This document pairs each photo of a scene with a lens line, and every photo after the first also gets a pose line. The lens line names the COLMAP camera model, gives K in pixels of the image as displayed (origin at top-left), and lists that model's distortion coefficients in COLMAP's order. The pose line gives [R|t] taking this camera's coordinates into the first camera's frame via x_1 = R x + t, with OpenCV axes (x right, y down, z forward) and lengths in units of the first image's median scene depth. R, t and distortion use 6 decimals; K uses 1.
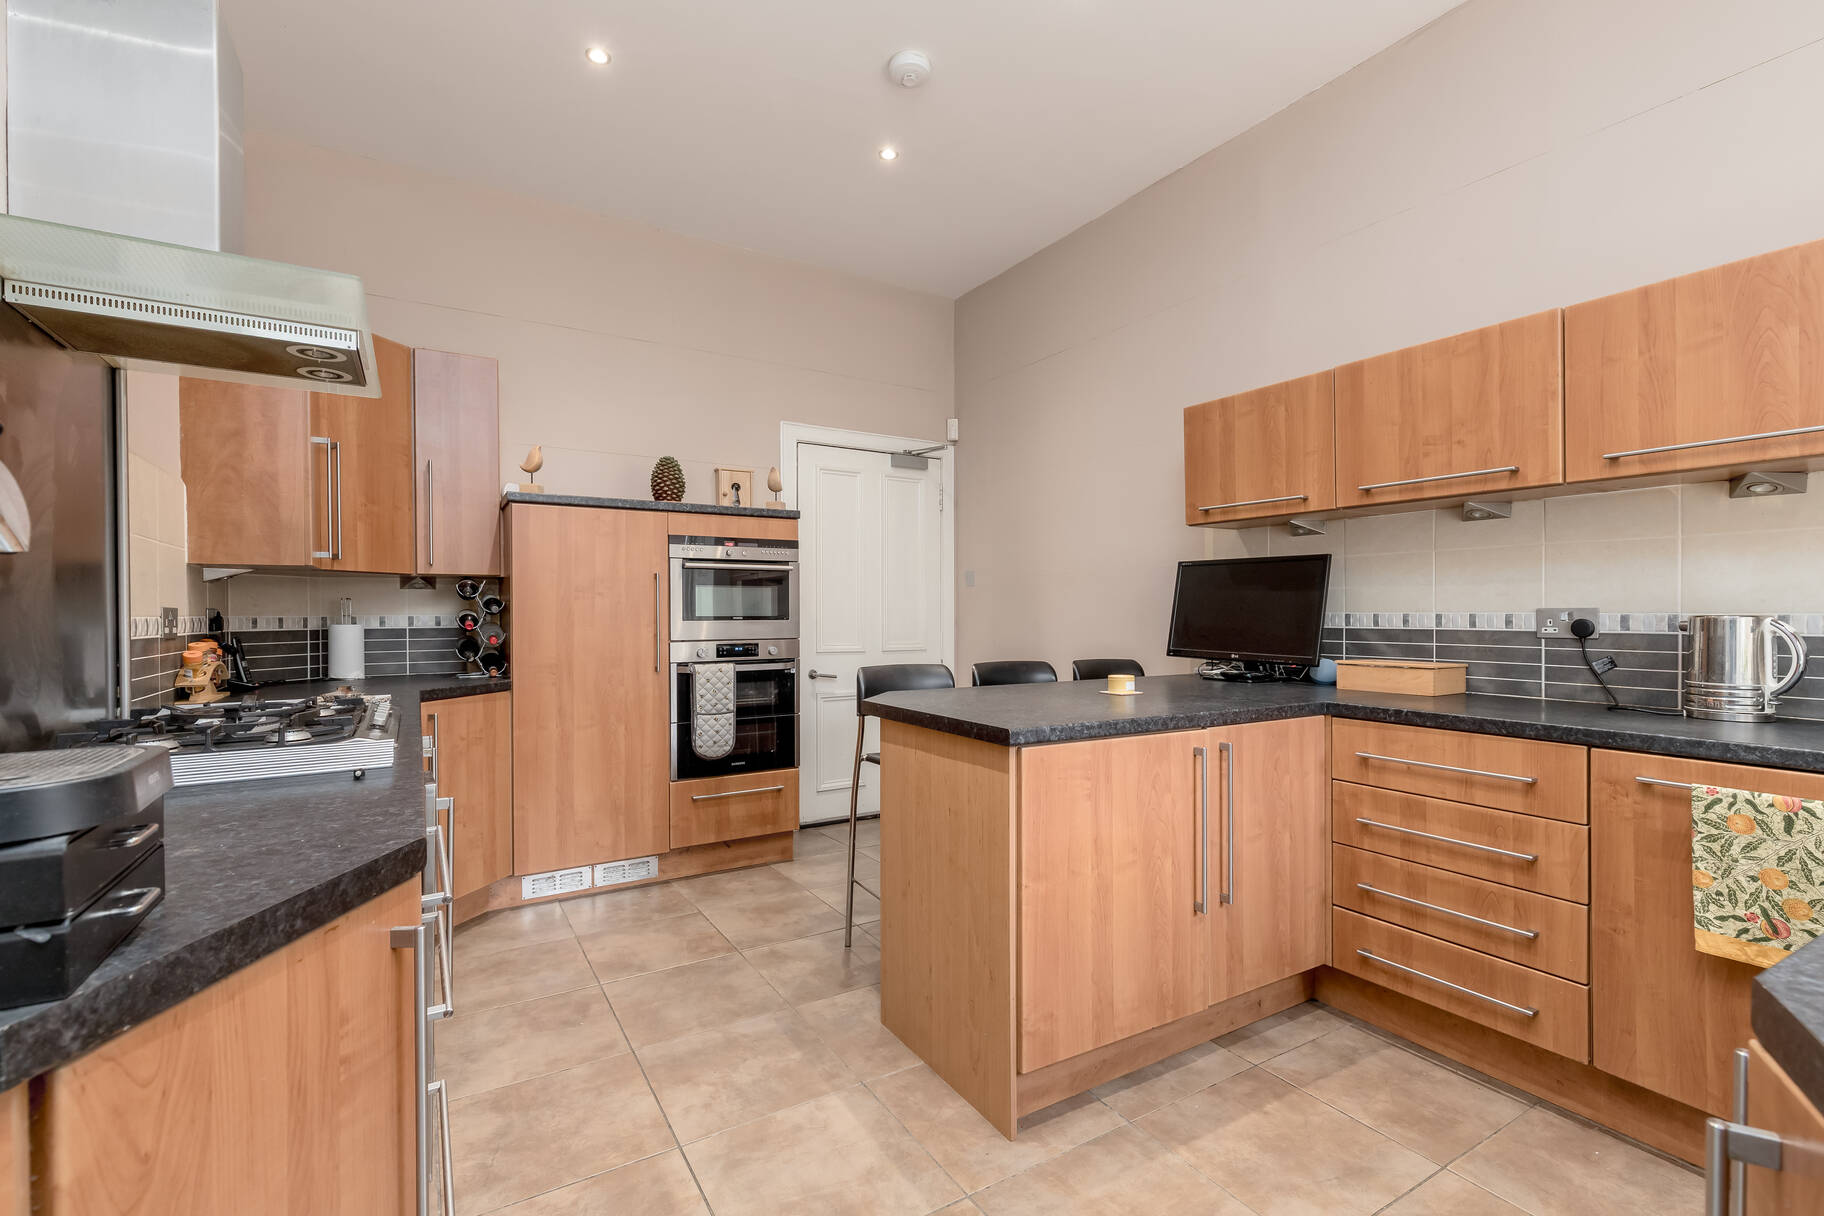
lens RADIAL K [[831.2, 0, 912.0], [0, 831.2, 608.0], [0, 0, 1]] dist [-0.063146, 0.000047]
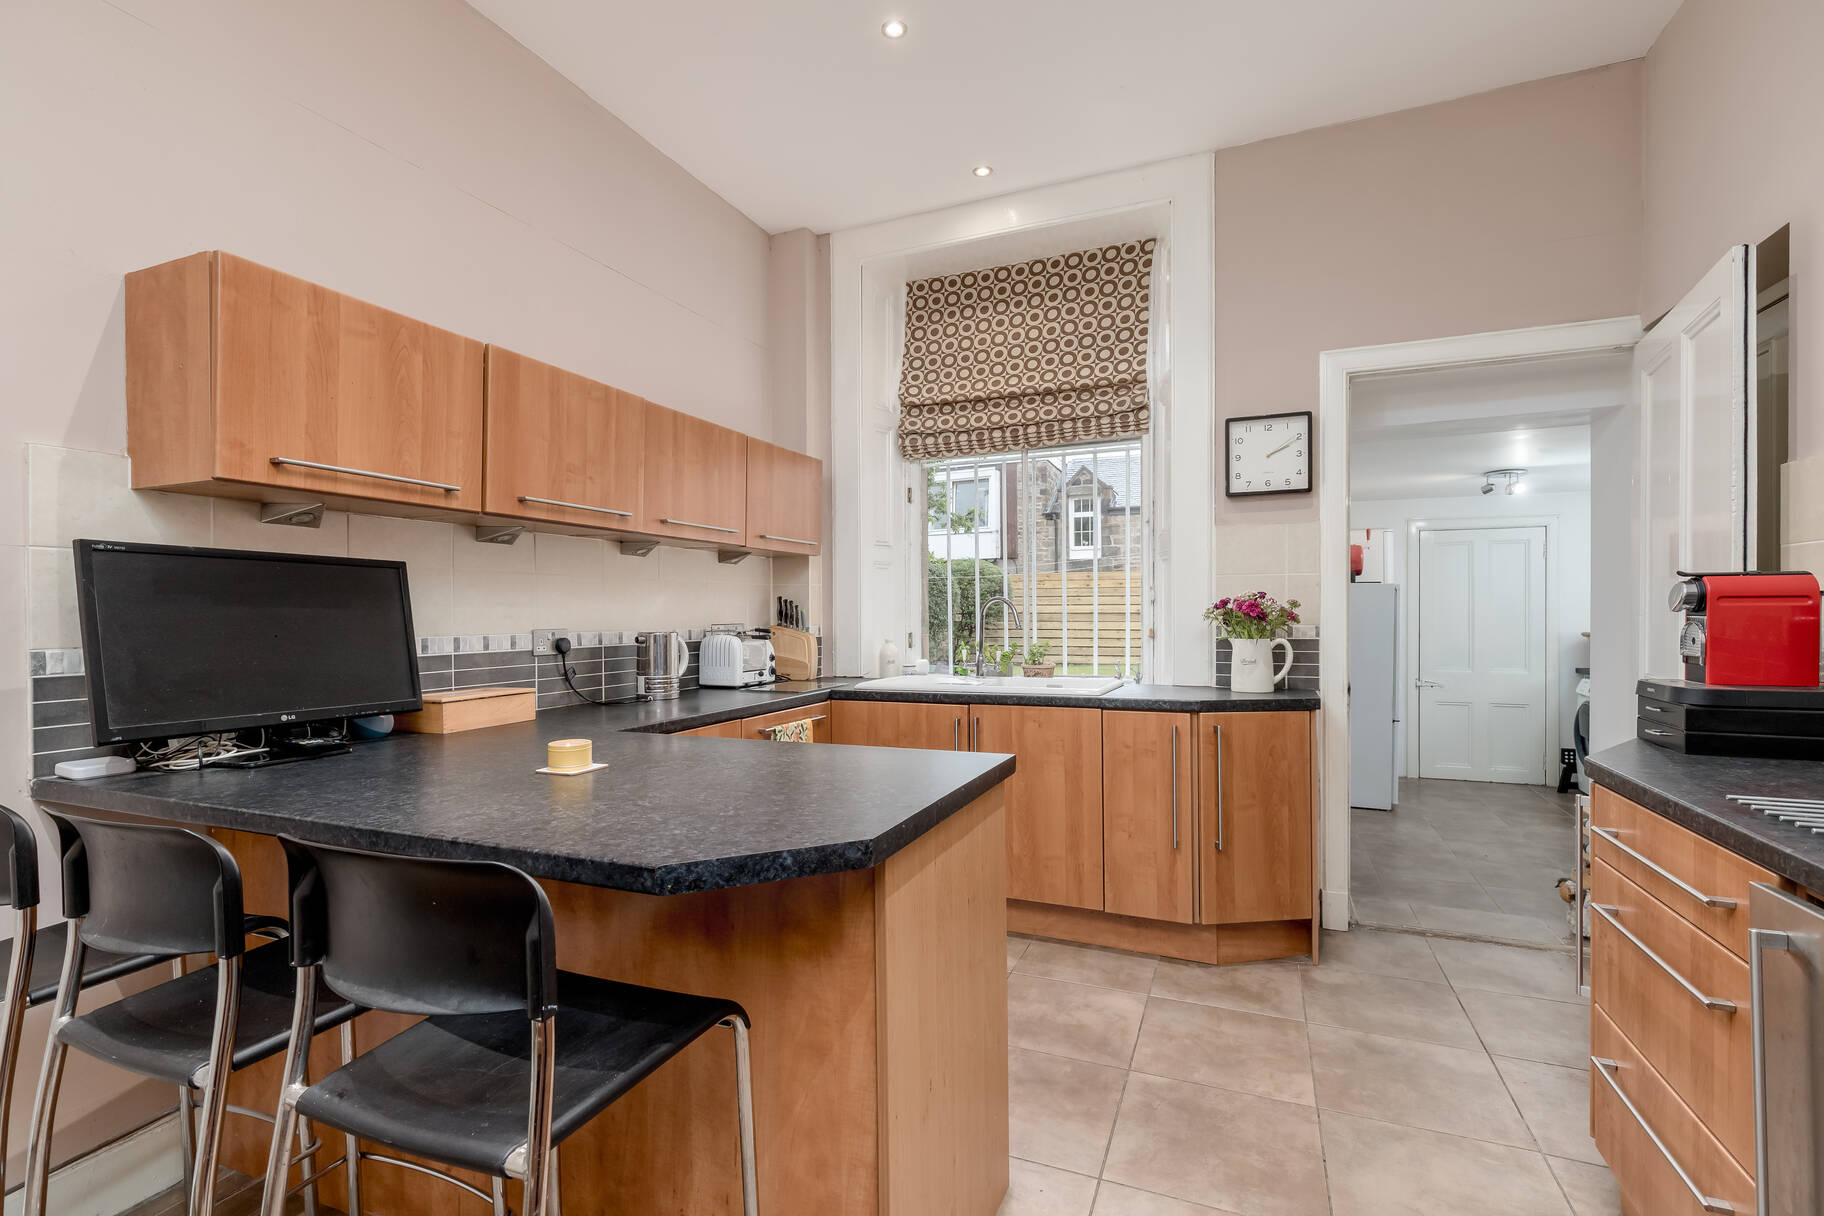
lens RADIAL K [[810.3, 0, 911.4], [0, 810.3, 619.4], [0, 0, 1]] dist [0.001938, -0.000278]
pose [[-0.593848, 0.003671, 0.804569, -0.431091], [0.007880, 0.999968, 0.001253, -0.011129], [-0.804538, 0.007084, -0.593858, 1.219926]]
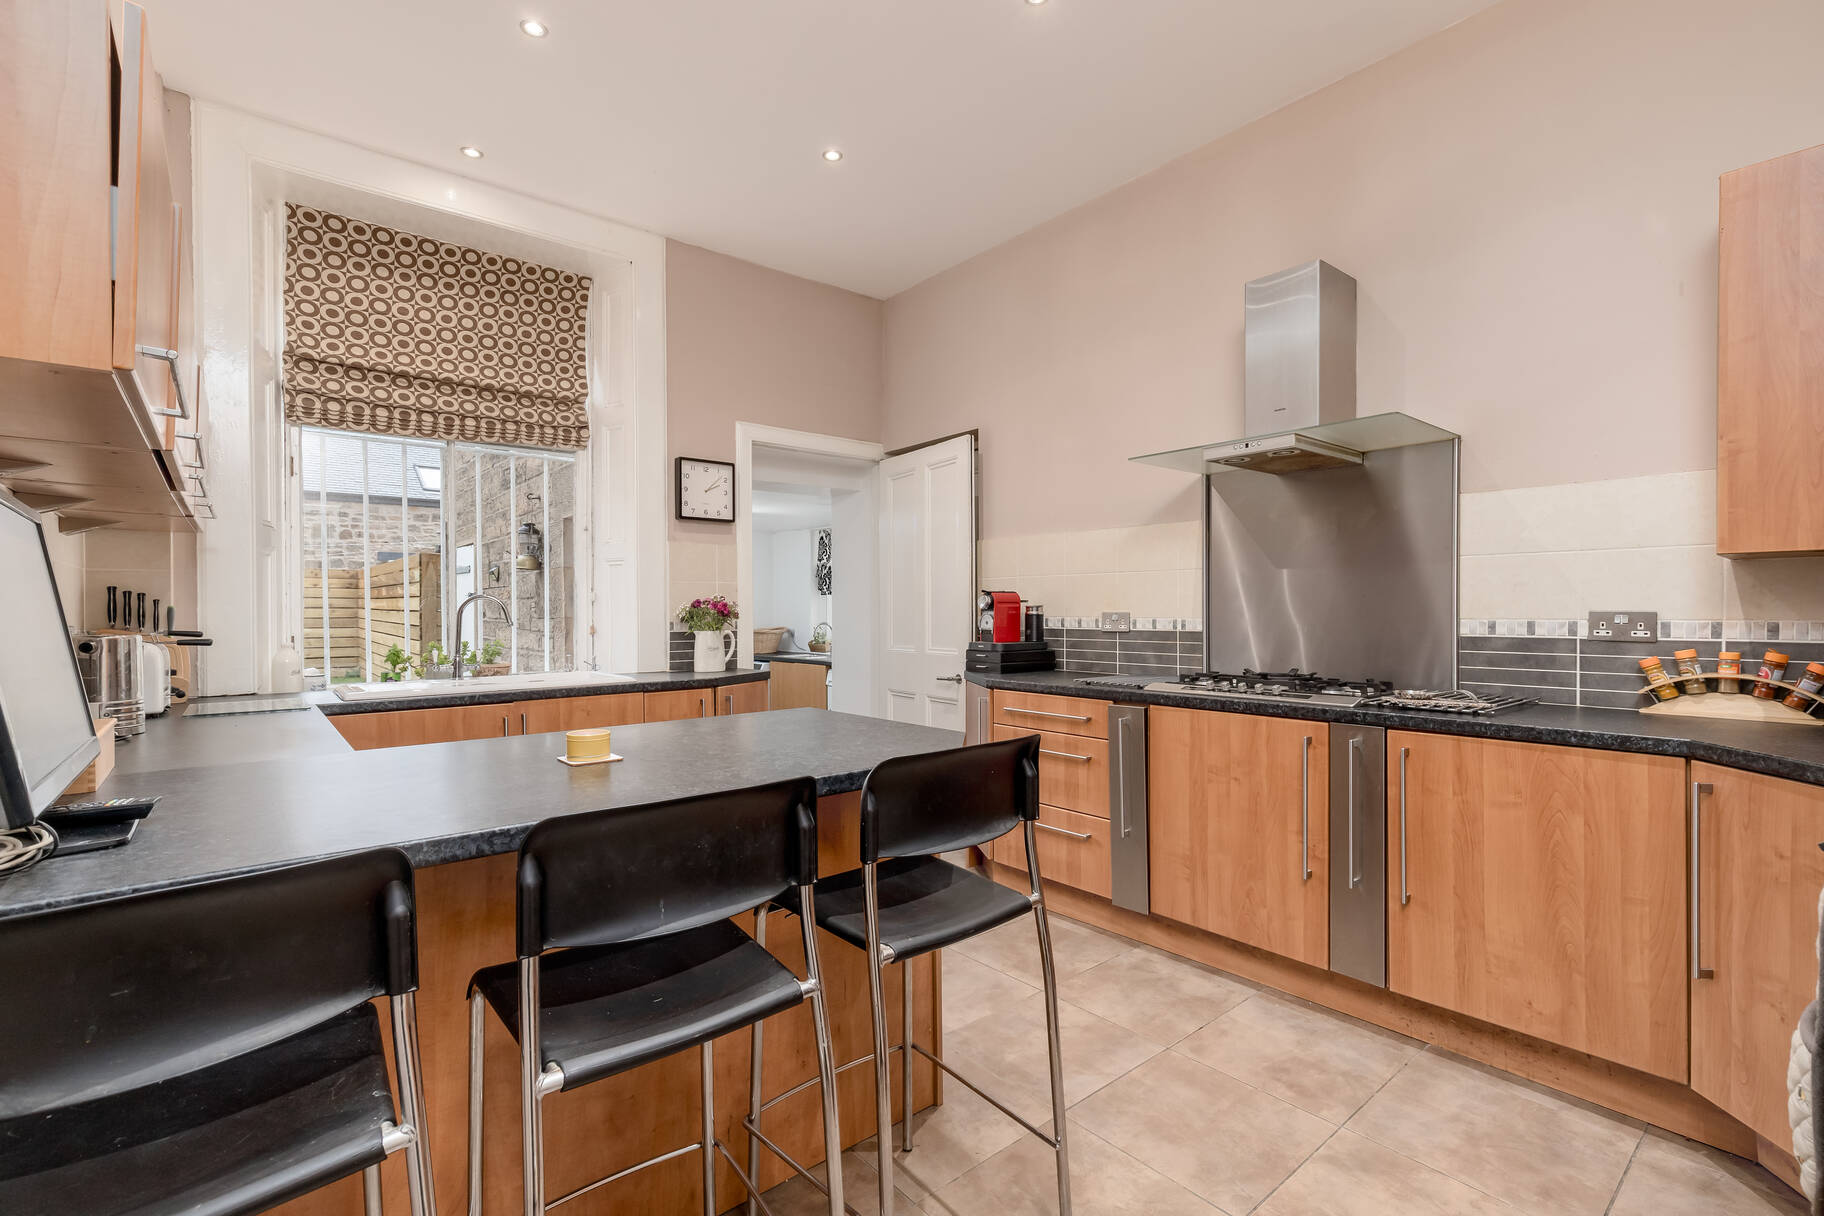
lens RADIAL K [[810.3, 0, 911.4], [0, 810.3, 619.4], [0, 0, 1]] dist [0.001938, -0.000278]
pose [[-0.988999, 0.014209, -0.147239, 0.105665], [0.013217, 0.999883, 0.007709, -0.005742], [0.147331, 0.005678, -0.989071, 1.731402]]
